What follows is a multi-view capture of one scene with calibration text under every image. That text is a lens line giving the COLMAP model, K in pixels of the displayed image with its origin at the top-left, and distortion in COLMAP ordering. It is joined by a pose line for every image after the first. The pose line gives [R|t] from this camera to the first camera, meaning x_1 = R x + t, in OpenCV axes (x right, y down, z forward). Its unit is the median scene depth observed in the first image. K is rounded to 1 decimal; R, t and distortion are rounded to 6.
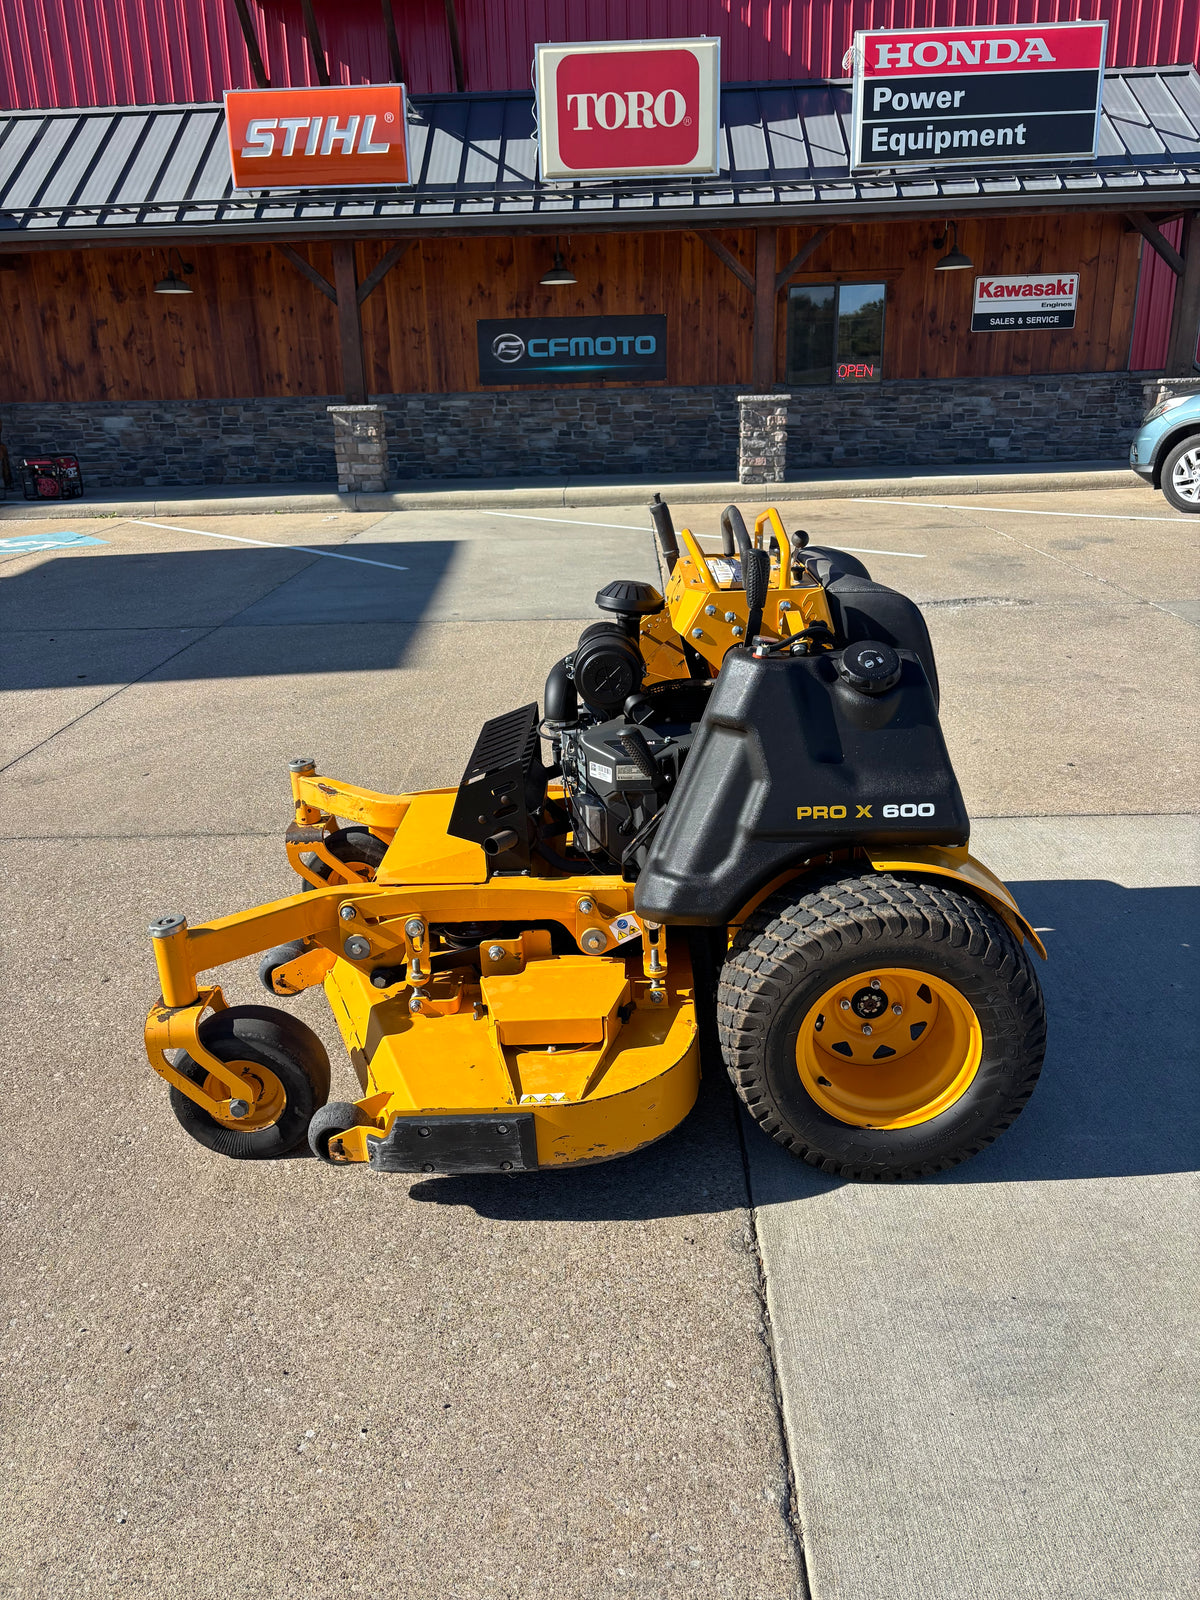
lens RADIAL K [[1202.1, 0, 591.7], [0, 1202.1, 813.5], [0, 0, 1]] dist [0.046708, -0.047968]
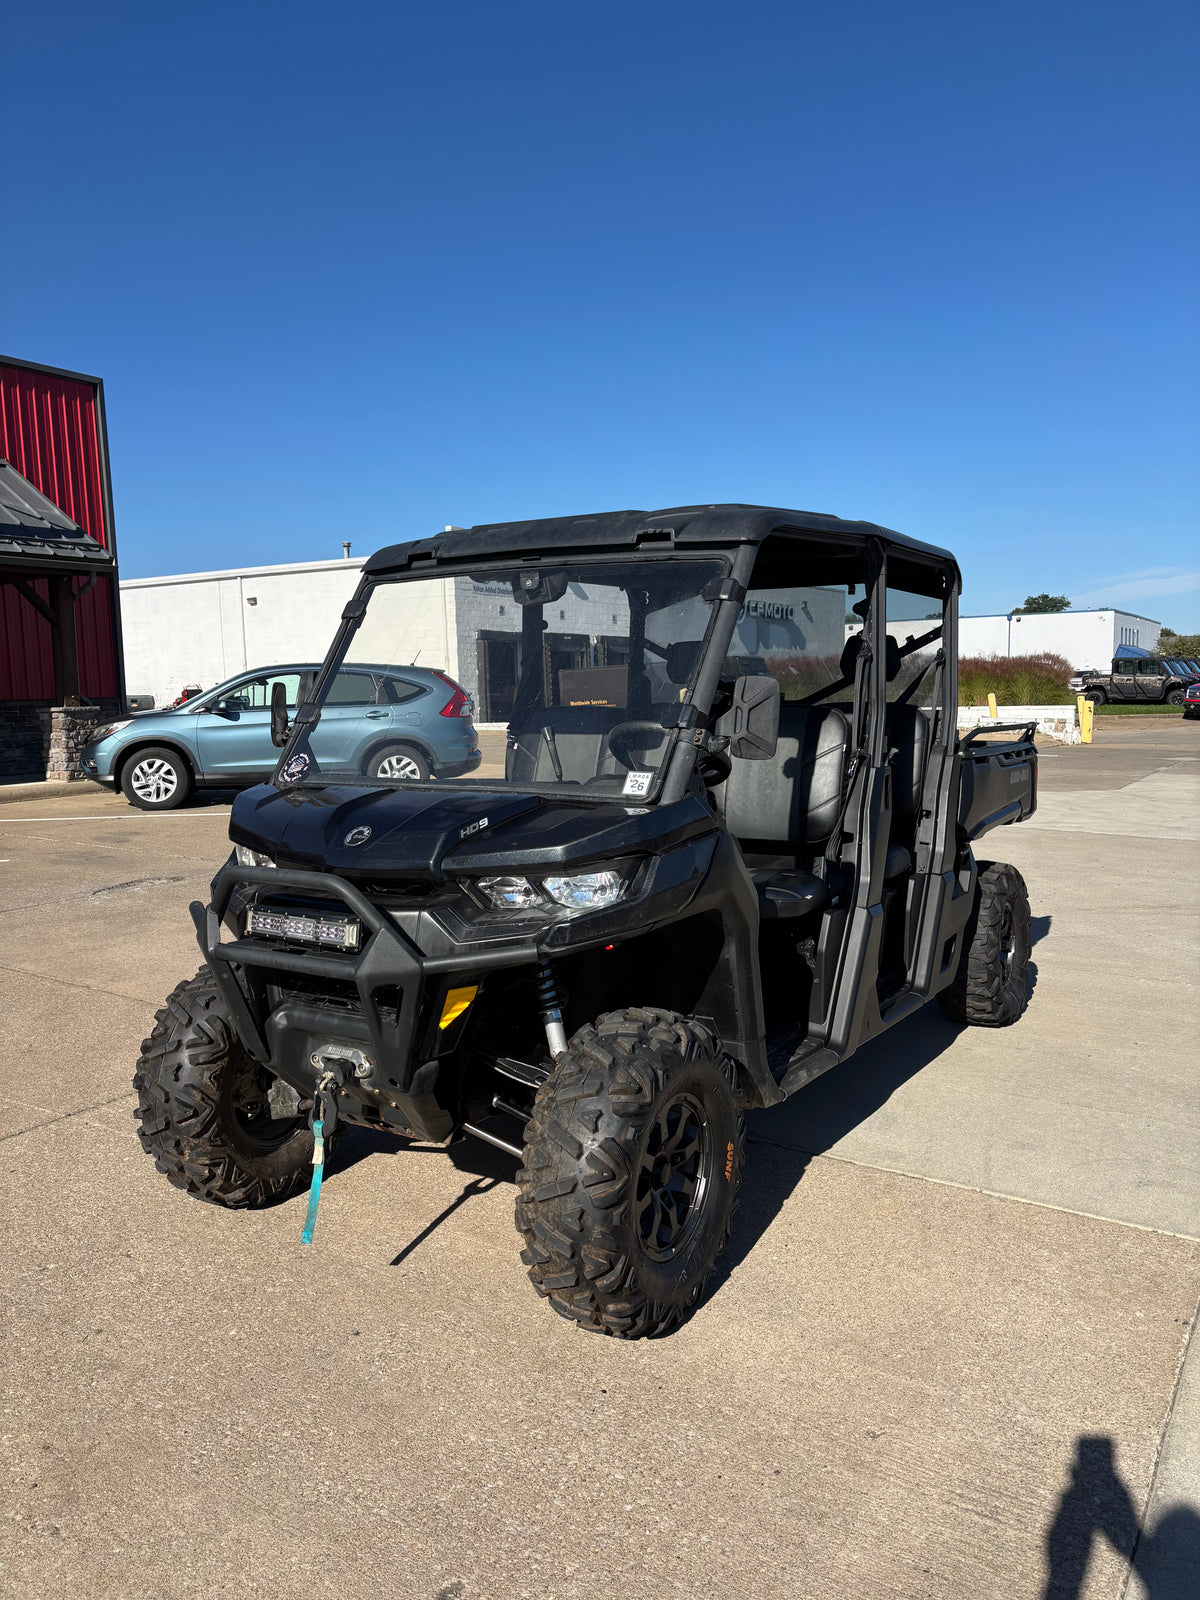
lens RADIAL K [[1201.2, 0, 594.6], [0, 1201.2, 797.7], [0, 0, 1]] dist [0.055034, -0.009762]
pose [[0.526453, -0.060987, 0.848014, -0.257240], [0.286157, 0.951941, -0.109187, -0.000842], [-0.800600, 0.300147, 0.518604, 0.011584]]
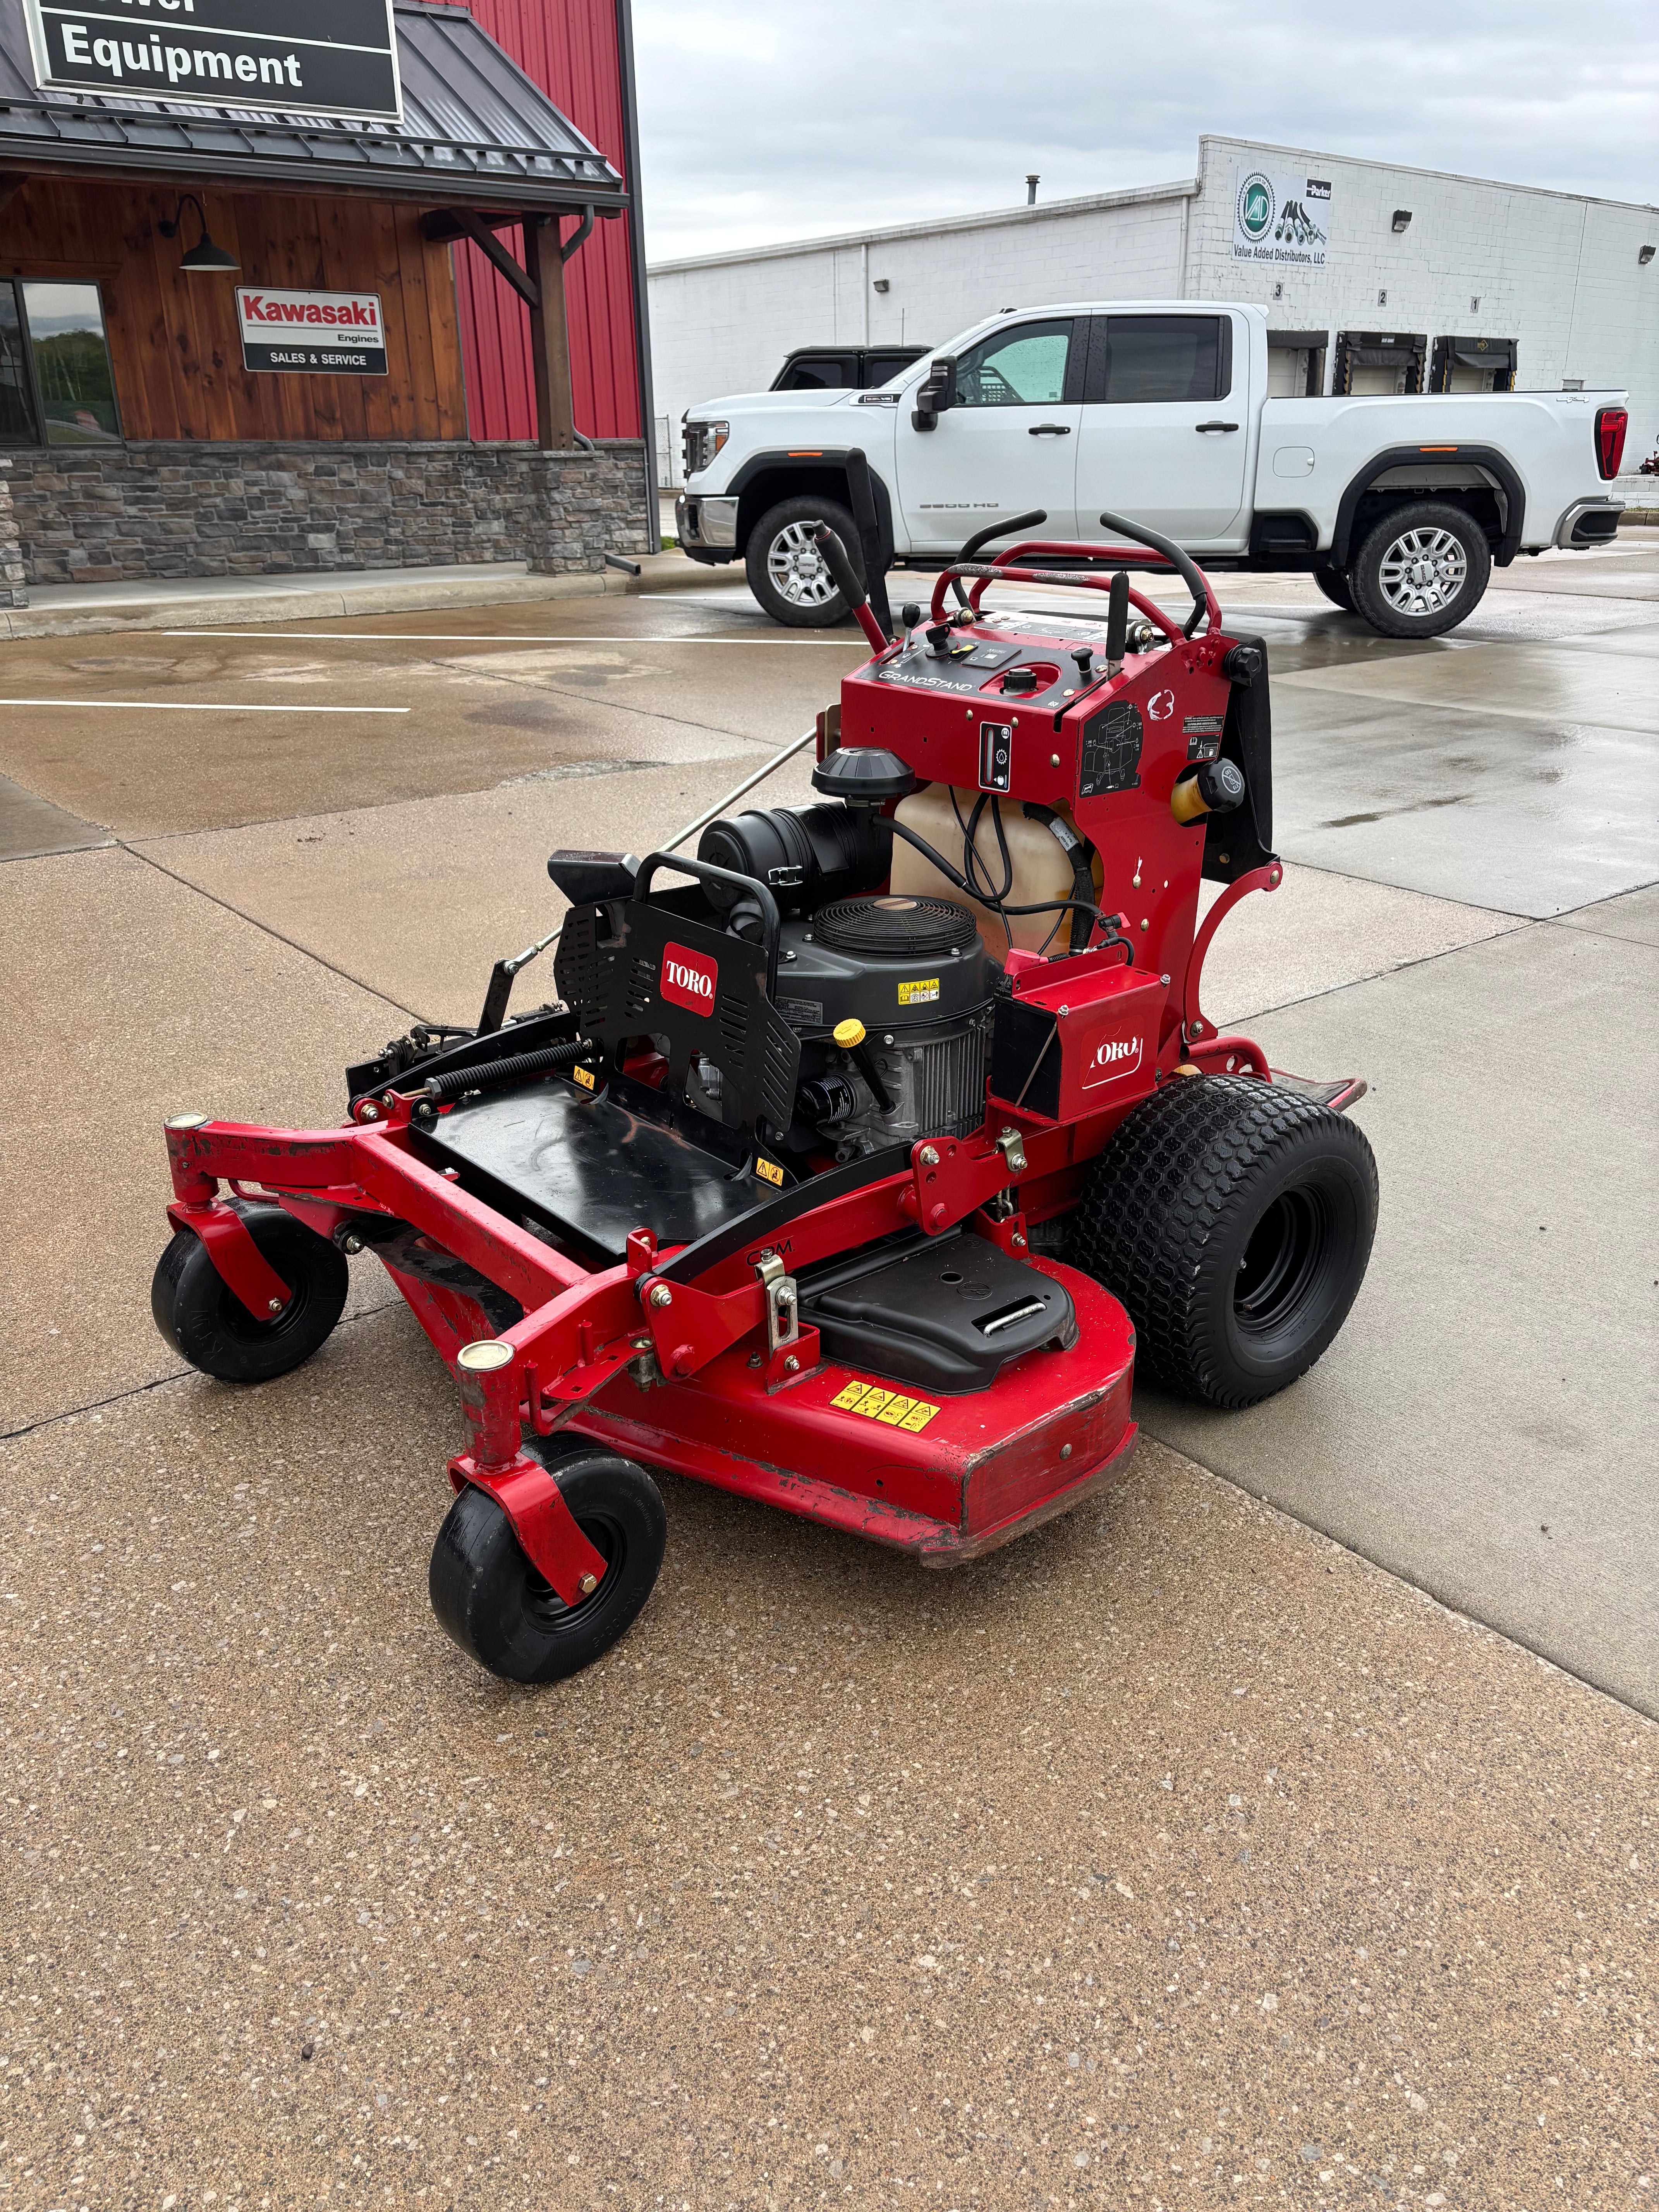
lens RADIAL K [[1669.5, 0, 839.3], [0, 1669.5, 1118.4], [0, 0, 1]] dist [0.054674, -0.058759]
pose [[0.758236, -0.224905, 0.611960, -0.110940], [0.208220, 0.972997, 0.099601, -0.029083], [-0.617836, 0.051902, 0.784592, 0.113338]]
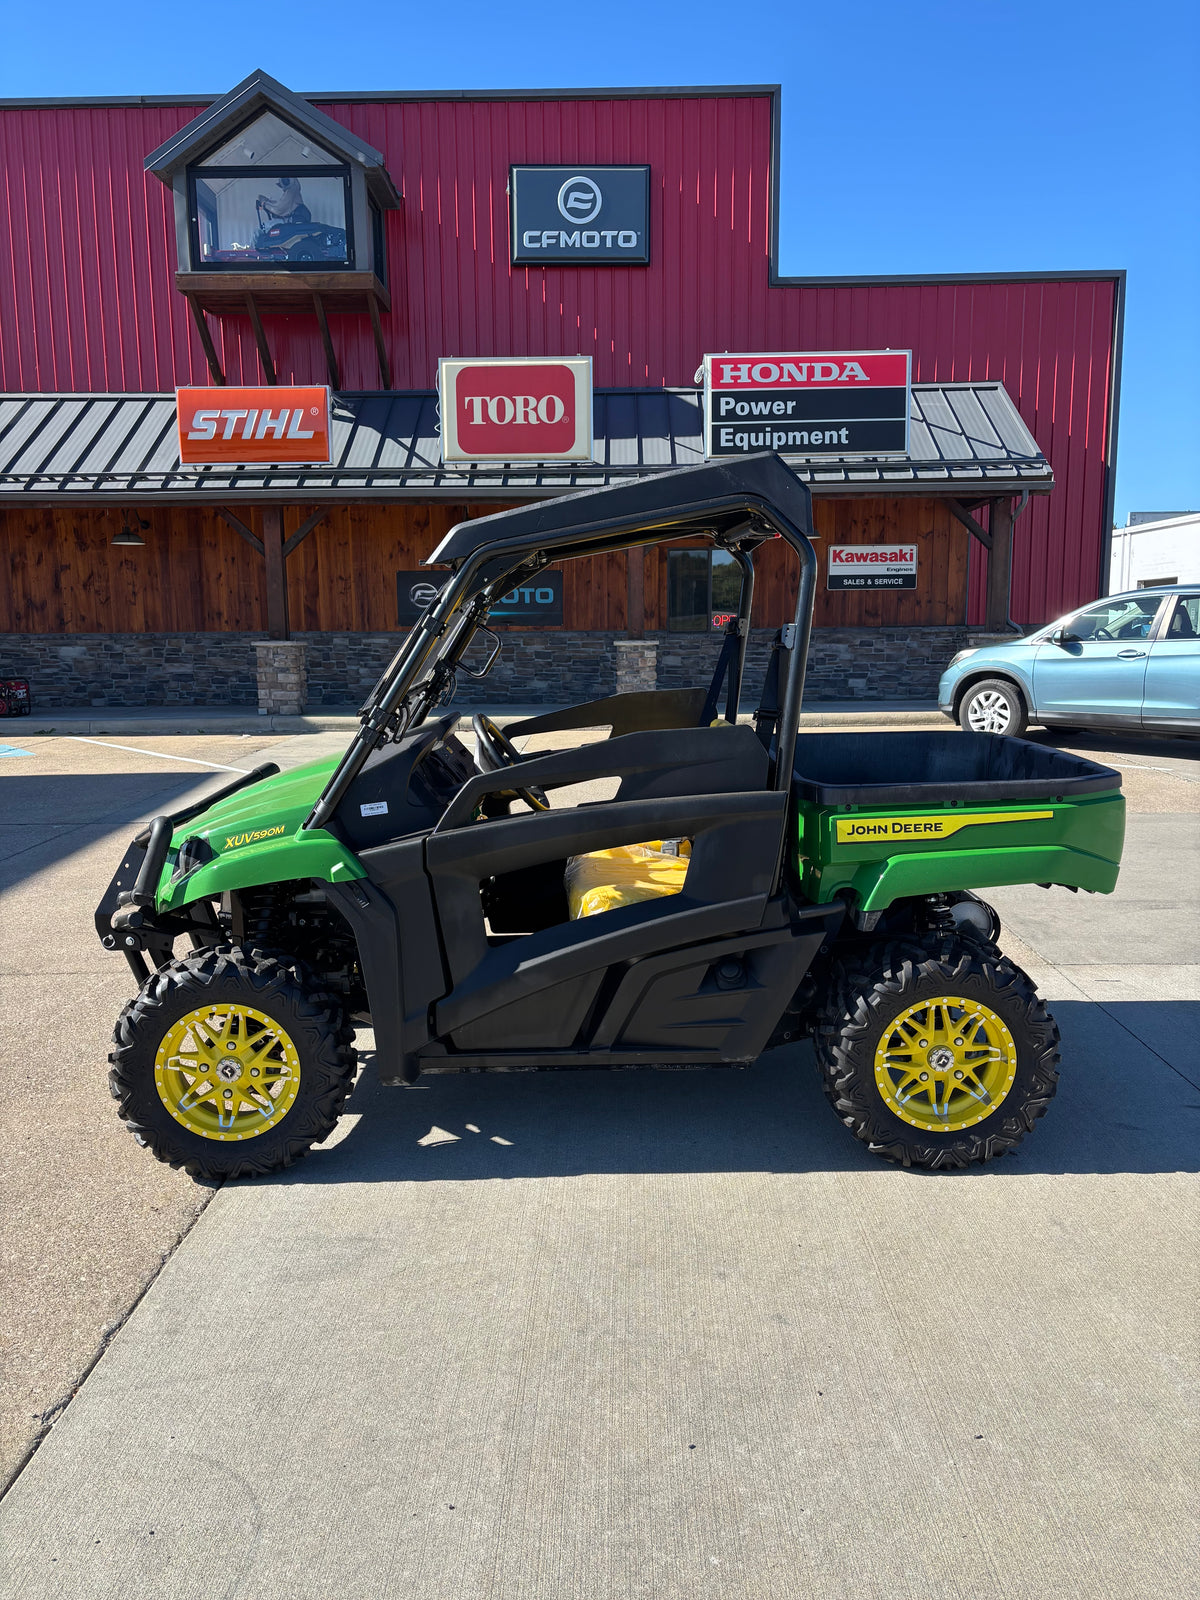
lens RADIAL K [[1202.1, 0, 602.0], [0, 1202.1, 813.8], [0, 0, 1]] dist [0.046708, -0.047968]
pose [[0.999776, 0.016186, 0.013640, 0.099917], [-0.013442, 0.983289, -0.181555, 0.024294], [-0.016351, 0.181331, 0.983286, -0.092604]]
